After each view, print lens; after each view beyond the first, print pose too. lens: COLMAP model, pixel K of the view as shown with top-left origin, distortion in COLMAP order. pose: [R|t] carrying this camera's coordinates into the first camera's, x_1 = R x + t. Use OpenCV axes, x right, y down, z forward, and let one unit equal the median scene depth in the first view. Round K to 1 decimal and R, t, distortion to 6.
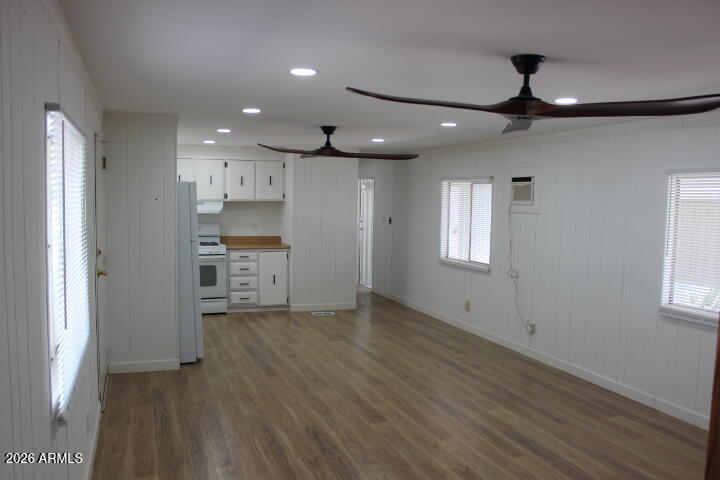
lens RADIAL K [[617.0, 0, 360.0], [0, 617.0, 240.0], [0, 0, 1]] dist [-0.136472, 0.123781]
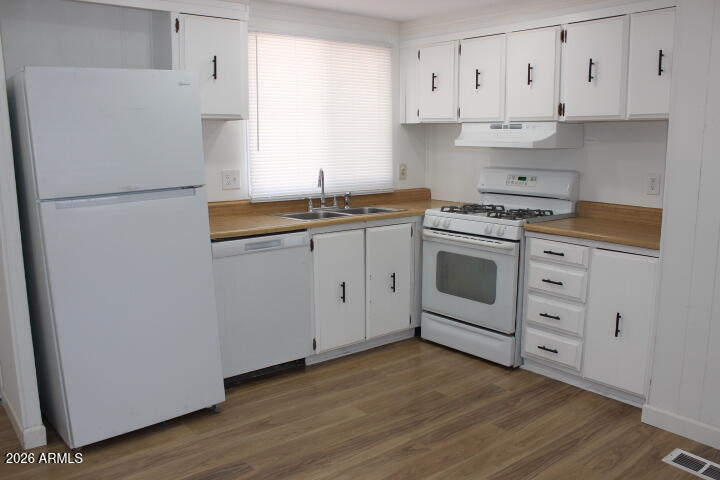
lens RADIAL K [[617.0, 0, 360.0], [0, 617.0, 240.0], [0, 0, 1]] dist [-0.136472, 0.123781]
pose [[0.318383, 0.139237, -0.937681, 0.166579], [-0.054451, 0.990207, 0.128549, -0.029150], [0.946397, 0.010130, 0.322846, 0.782767]]
